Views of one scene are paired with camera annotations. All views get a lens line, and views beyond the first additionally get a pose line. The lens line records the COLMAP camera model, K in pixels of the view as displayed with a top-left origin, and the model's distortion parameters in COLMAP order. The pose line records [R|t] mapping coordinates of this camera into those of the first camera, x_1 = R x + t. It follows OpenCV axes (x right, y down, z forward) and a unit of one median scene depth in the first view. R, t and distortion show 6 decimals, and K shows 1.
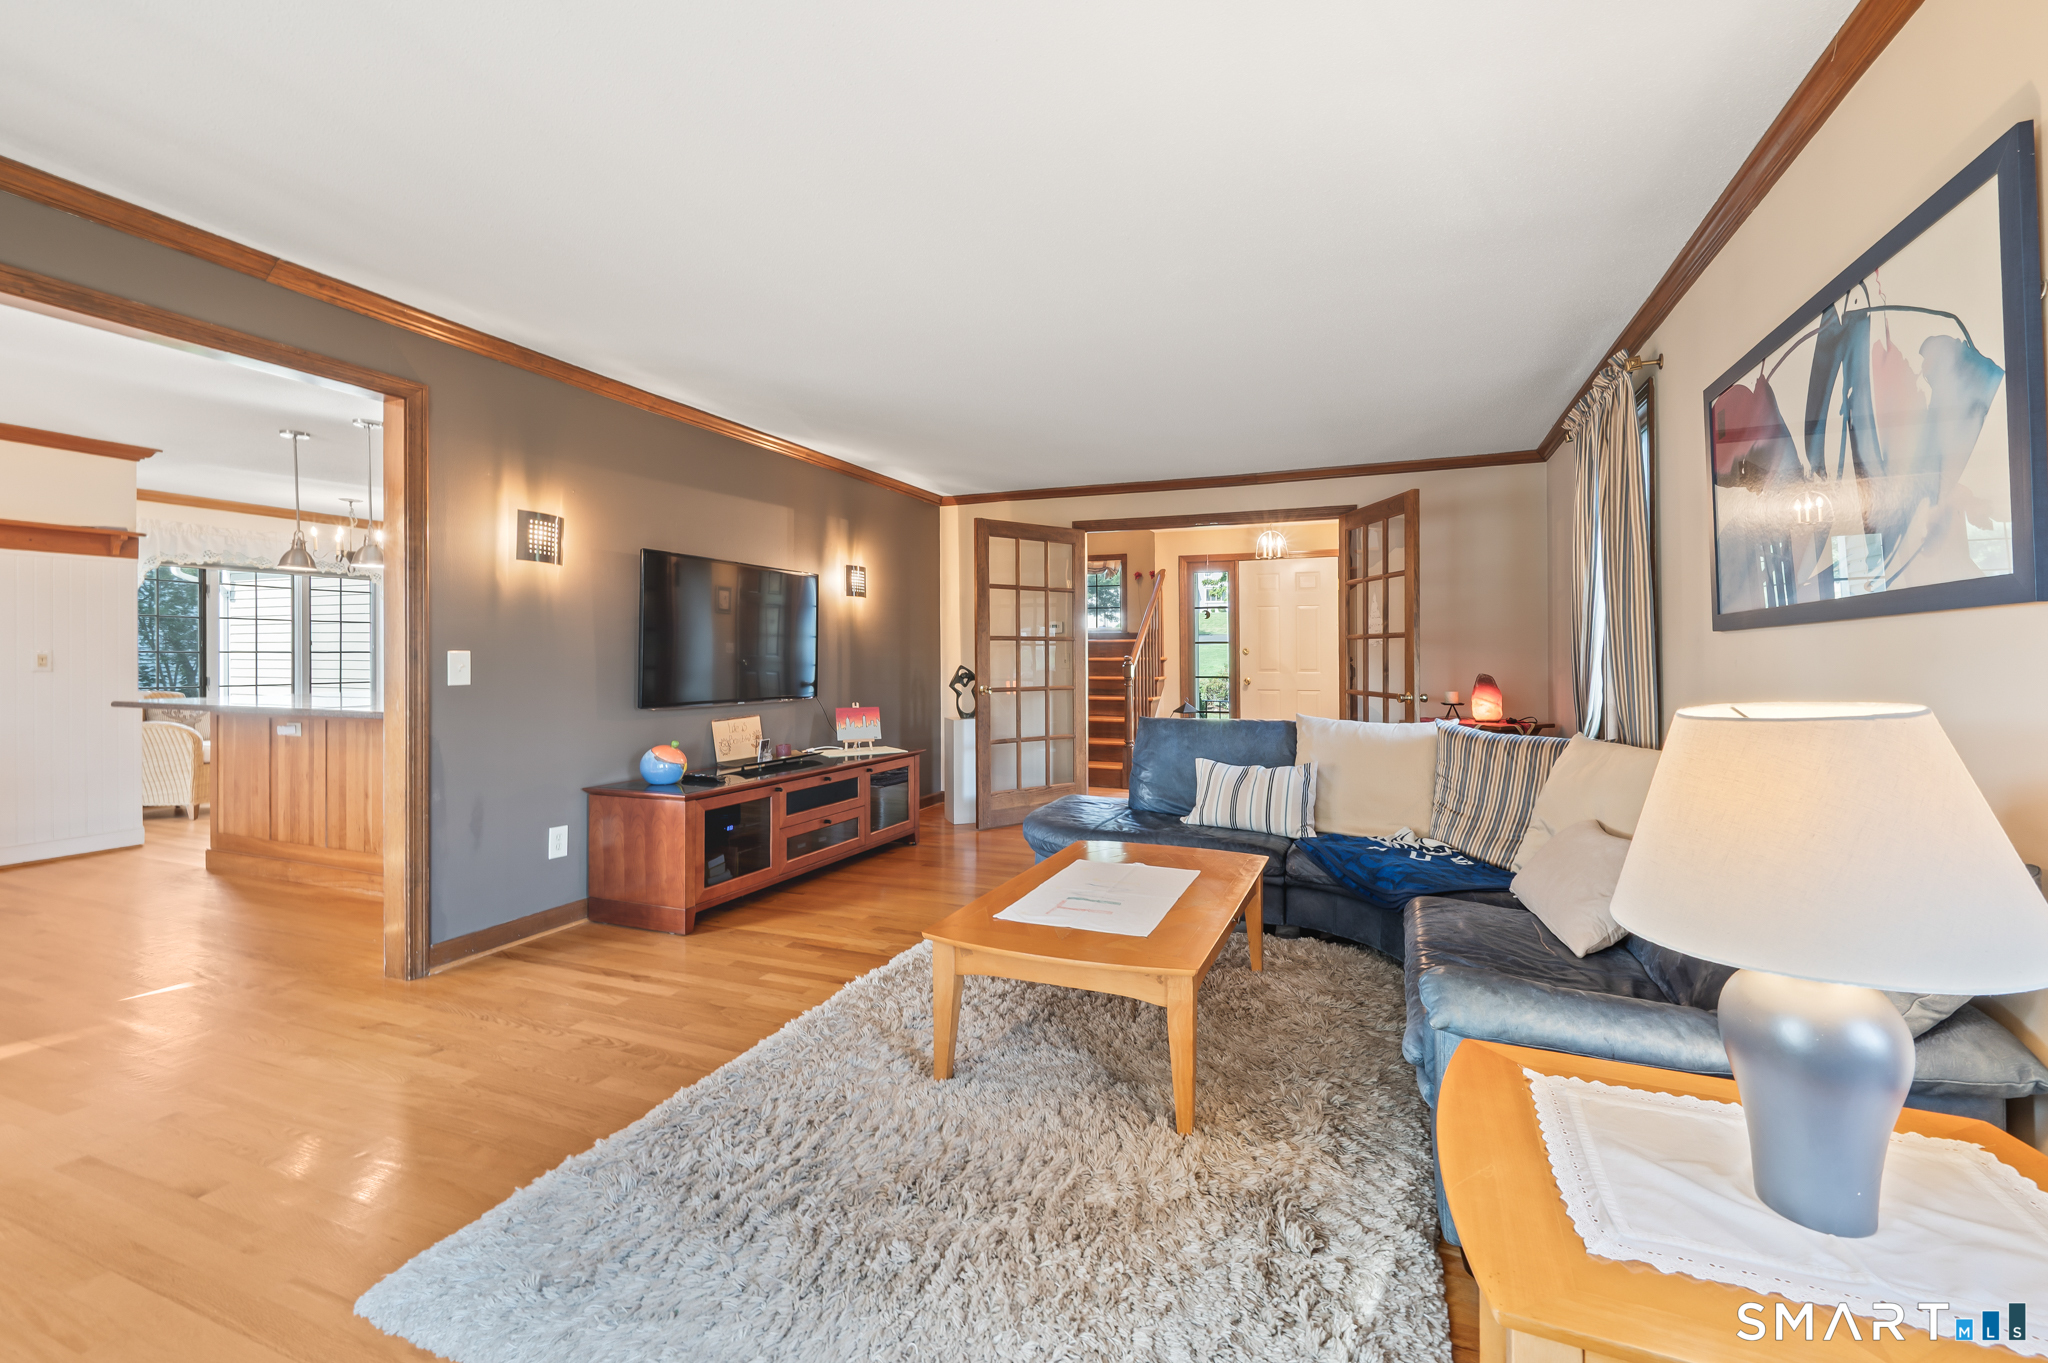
lens RADIAL K [[807.6, 0, 1024.3], [0, 807.6, 661.7], [0, 0, 1]] dist [-0.003909, 0.001537]
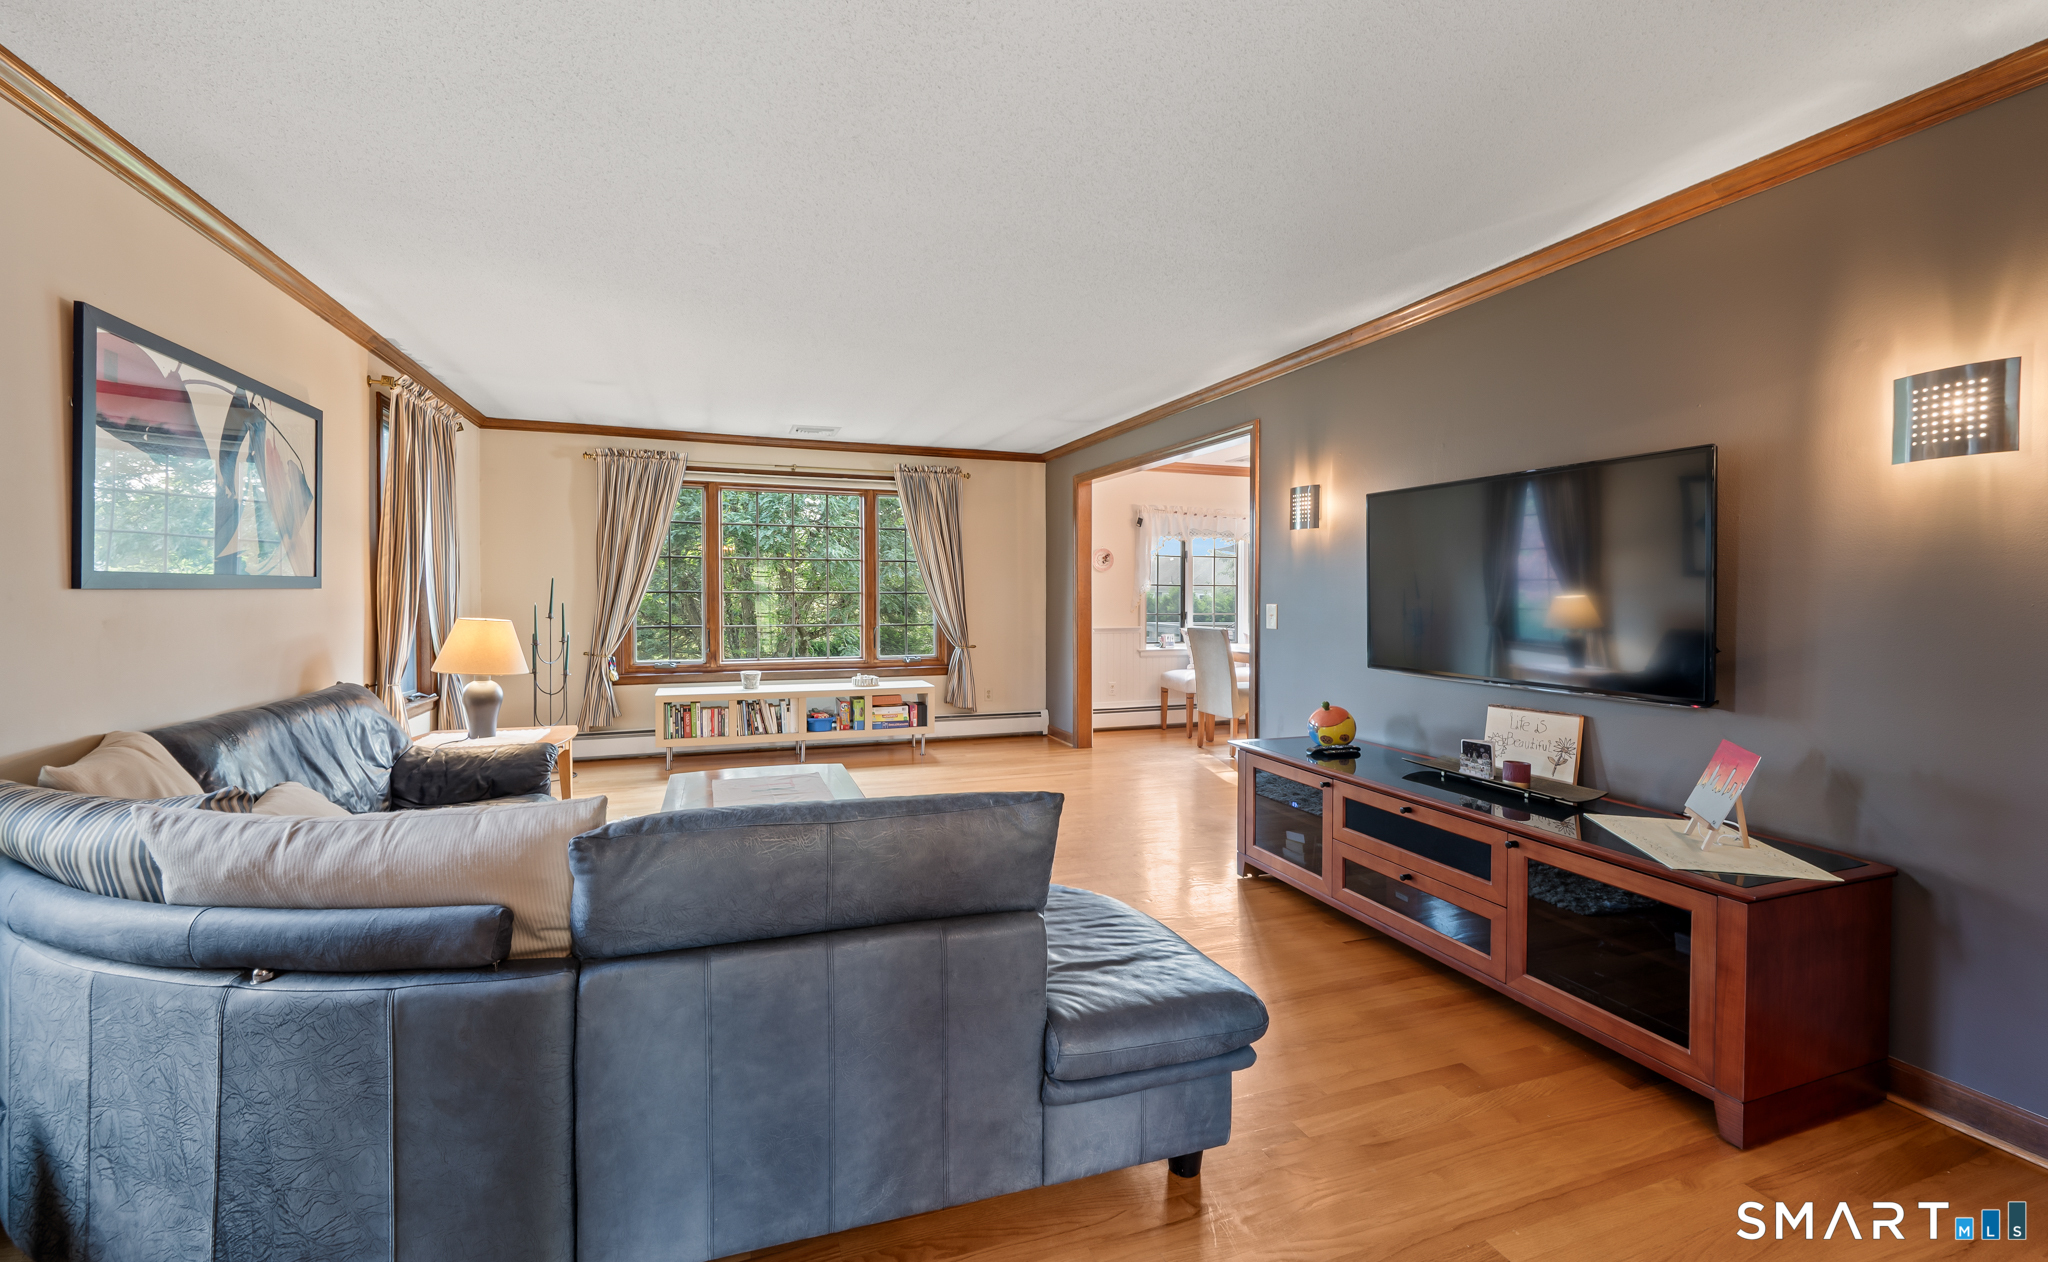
lens RADIAL K [[825.0, 0, 983.0], [0, 825.0, 589.2], [0, 0, 1]] dist [0.000839, 0.000021]
pose [[-0.724804, 0.004612, -0.688940, 0.472680], [0.000321, 0.999980, 0.006357, -0.035355], [0.688956, 0.004386, -0.724790, 1.316792]]
